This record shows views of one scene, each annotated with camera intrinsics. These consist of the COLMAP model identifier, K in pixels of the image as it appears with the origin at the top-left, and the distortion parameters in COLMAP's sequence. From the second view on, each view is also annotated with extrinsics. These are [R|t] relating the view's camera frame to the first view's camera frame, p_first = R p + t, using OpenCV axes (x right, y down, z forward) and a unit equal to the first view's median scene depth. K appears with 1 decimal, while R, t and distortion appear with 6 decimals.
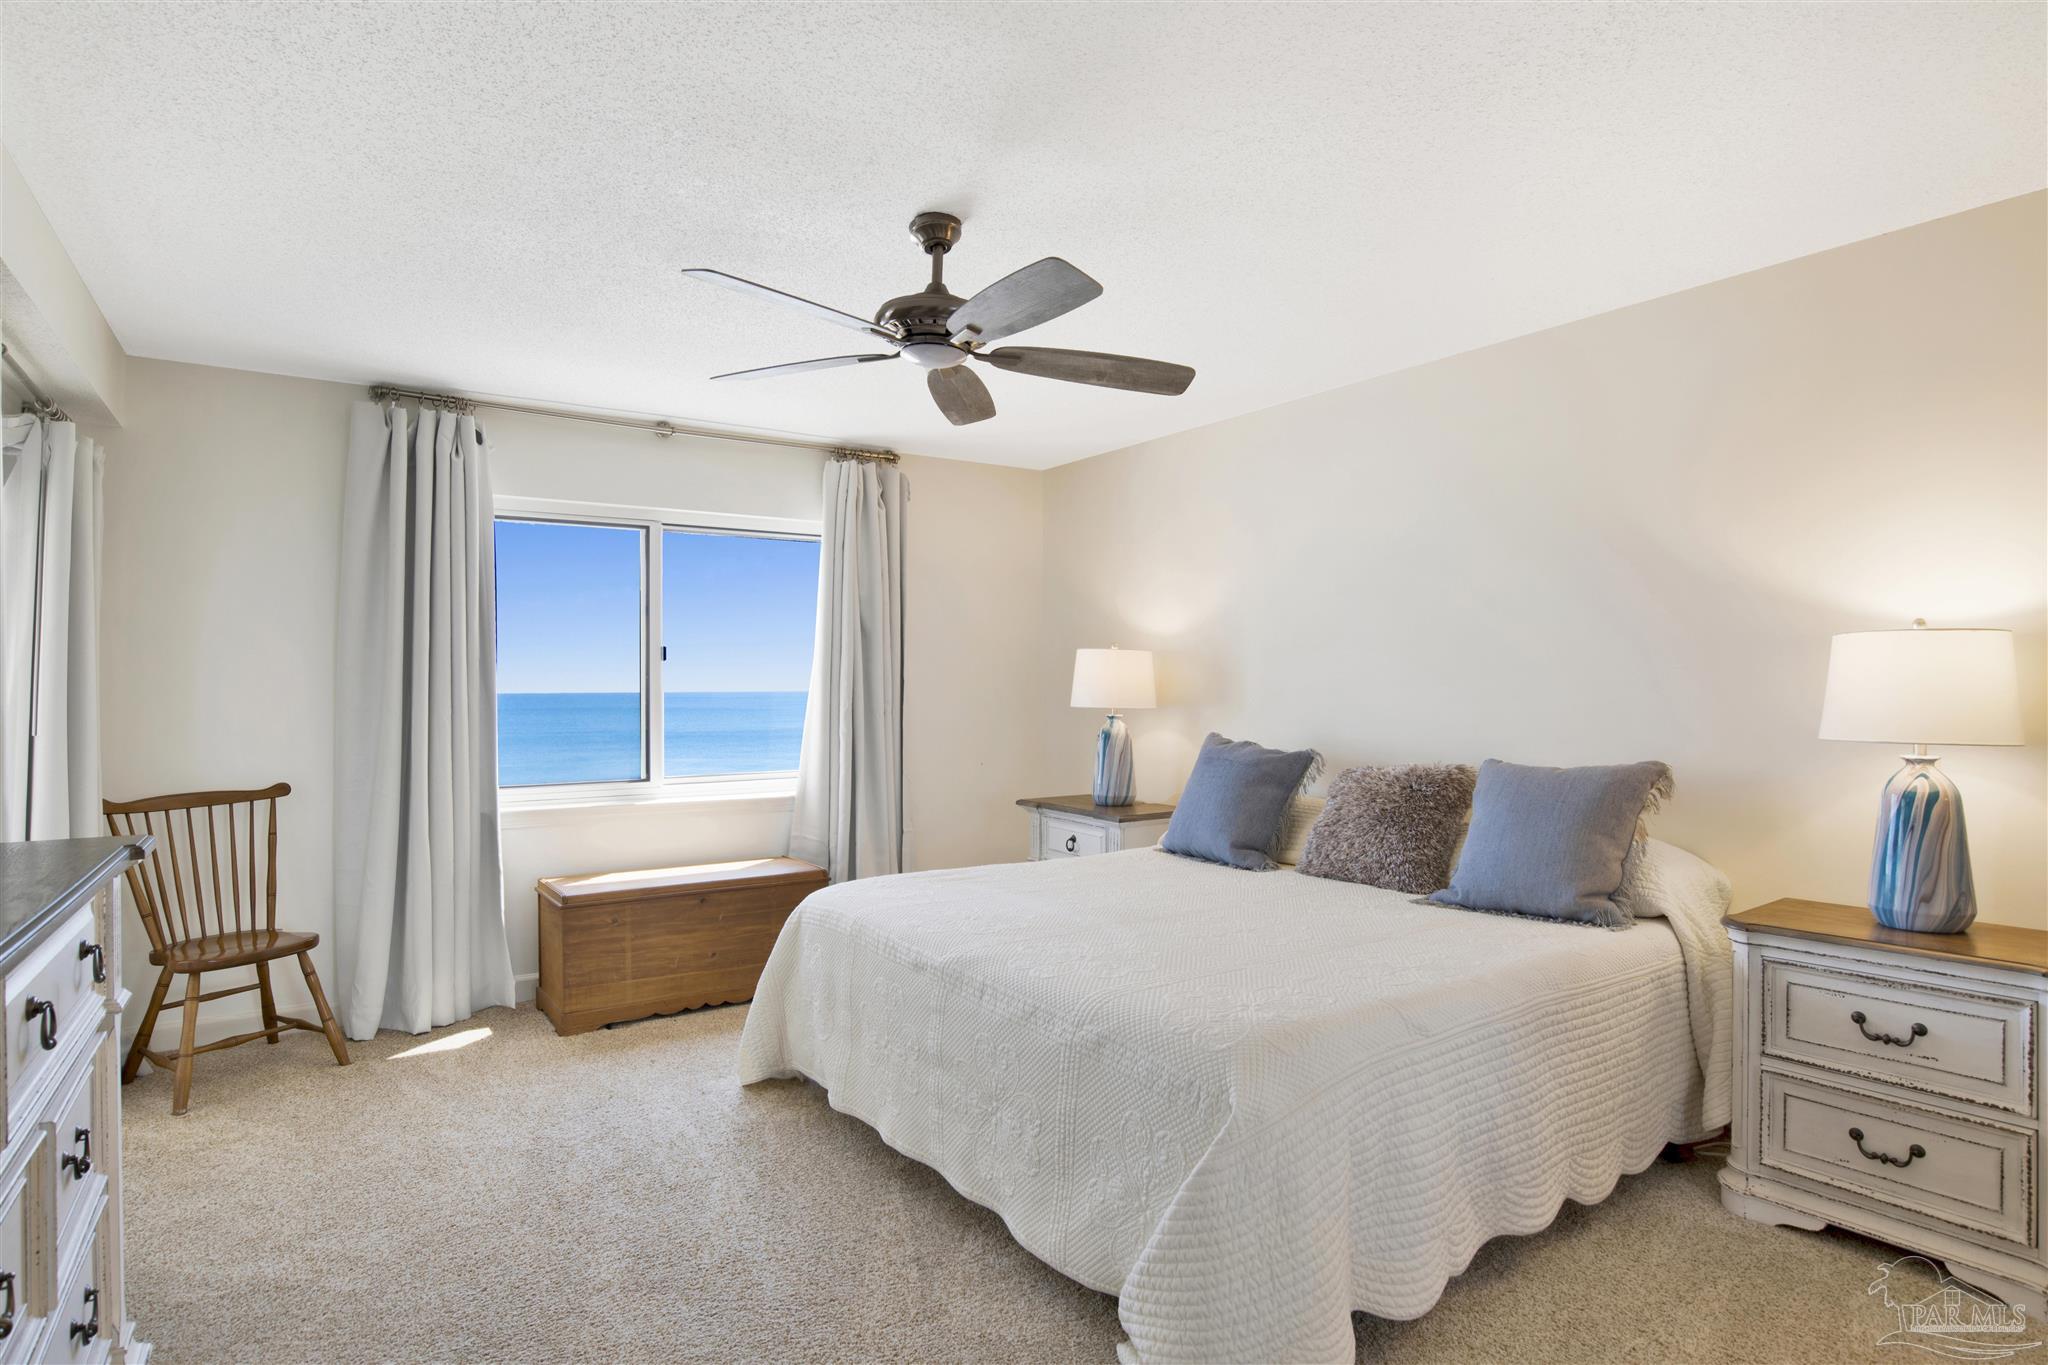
lens RADIAL K [[1114.4, 0, 1014.7], [0, 1114.4, 685.4], [0, 0, 1]] dist [-0.070730, 0.030250]
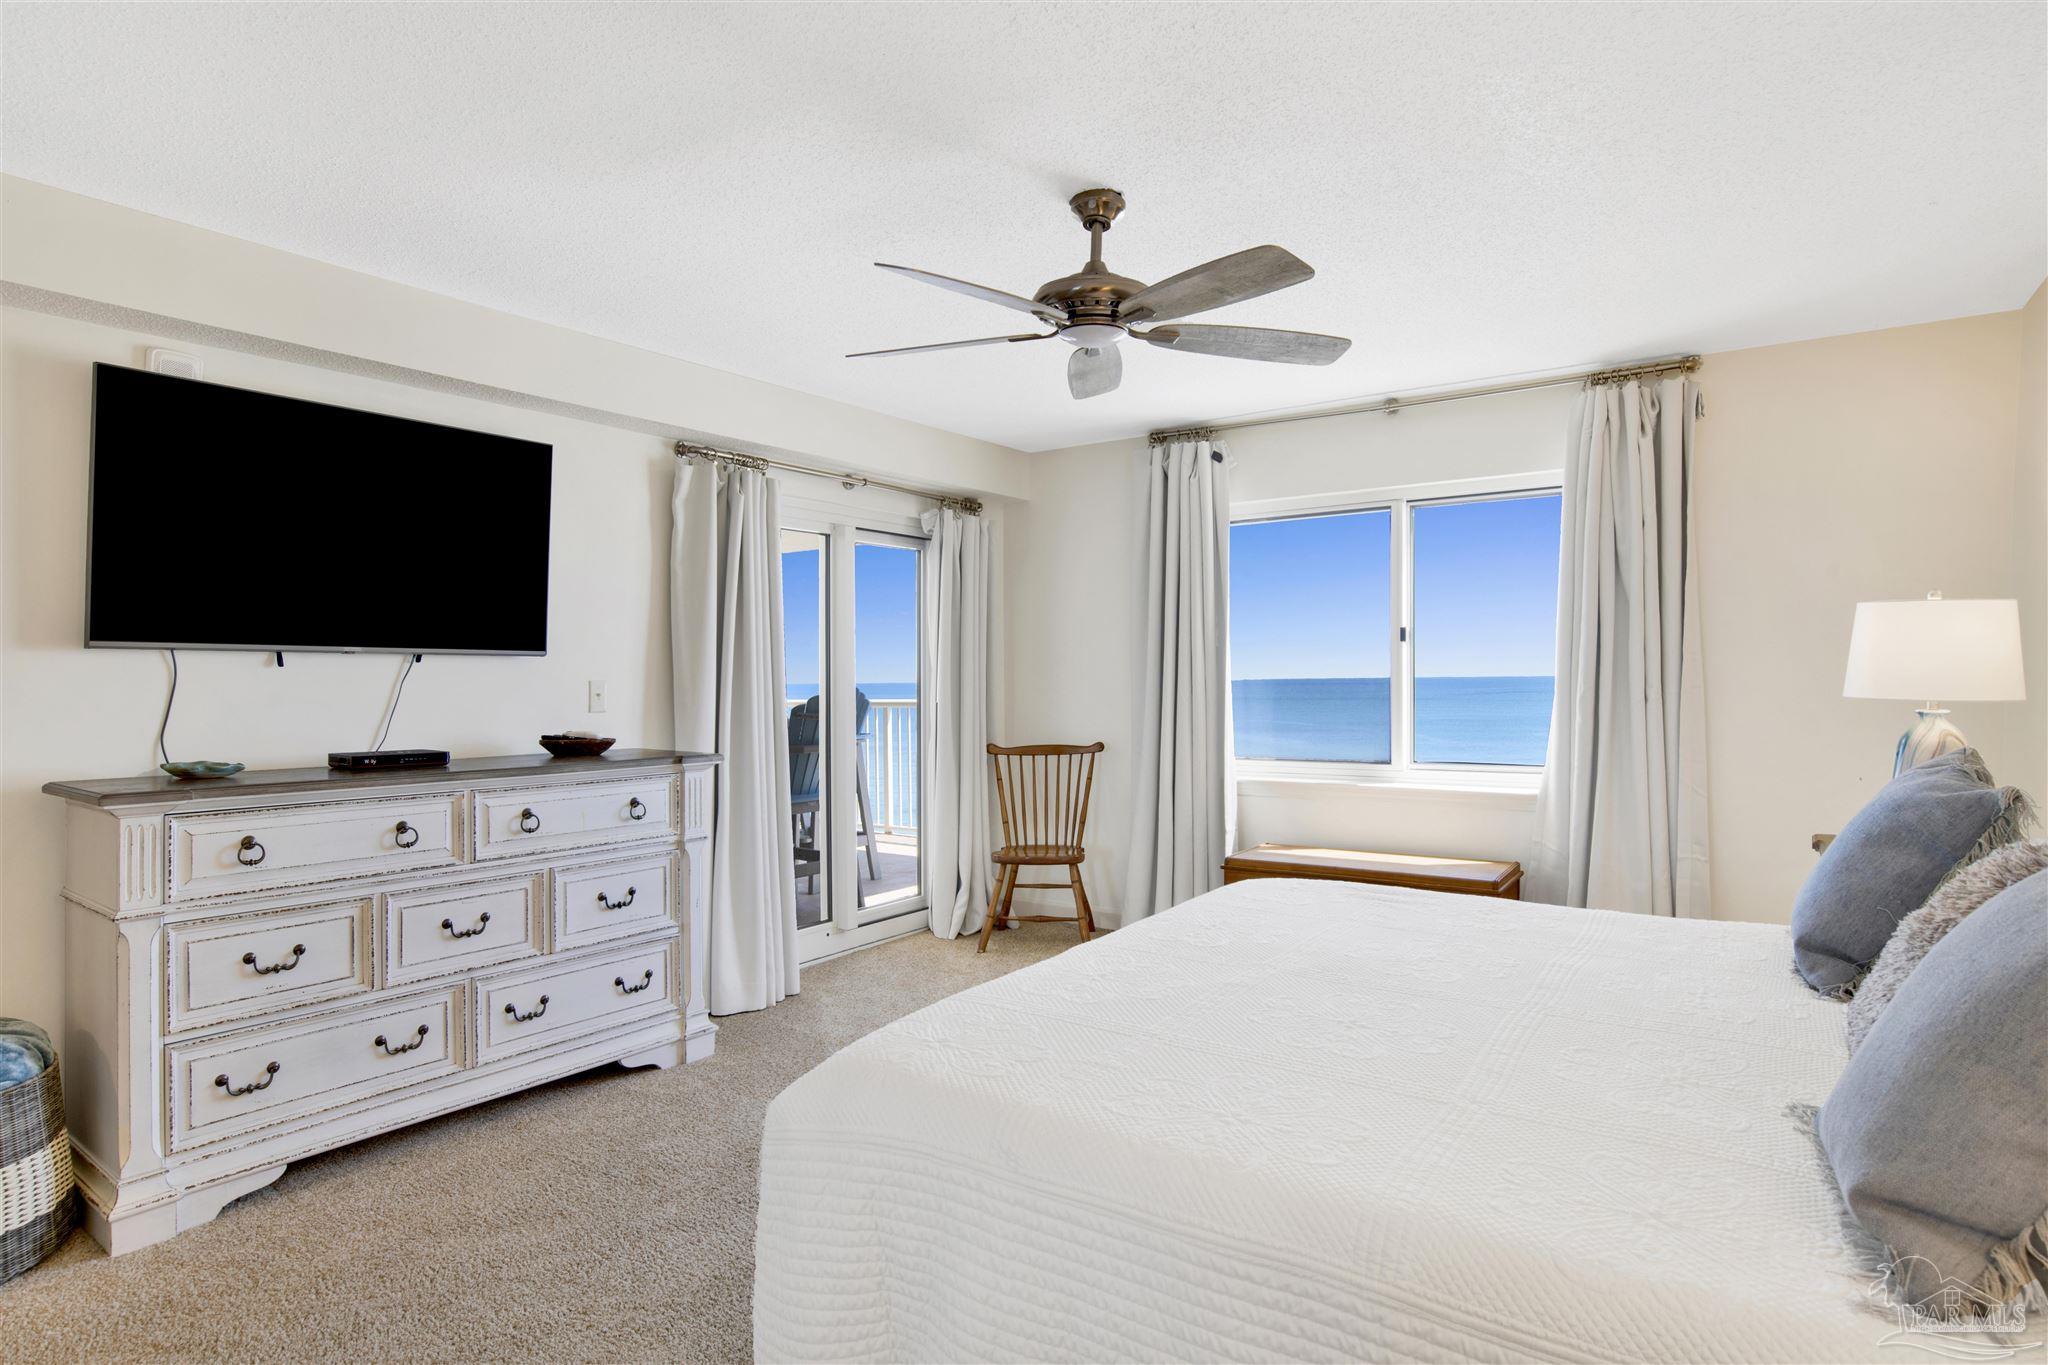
lens RADIAL K [[1114.4, 0, 1014.7], [0, 1114.4, 685.4], [0, 0, 1]] dist [-0.070730, 0.030250]
pose [[0.318199, 0.011247, -0.947957, 0.627212], [0.003762, 0.999907, 0.013126, 0.000063], [0.948016, -0.007743, 0.318127, 0.469605]]
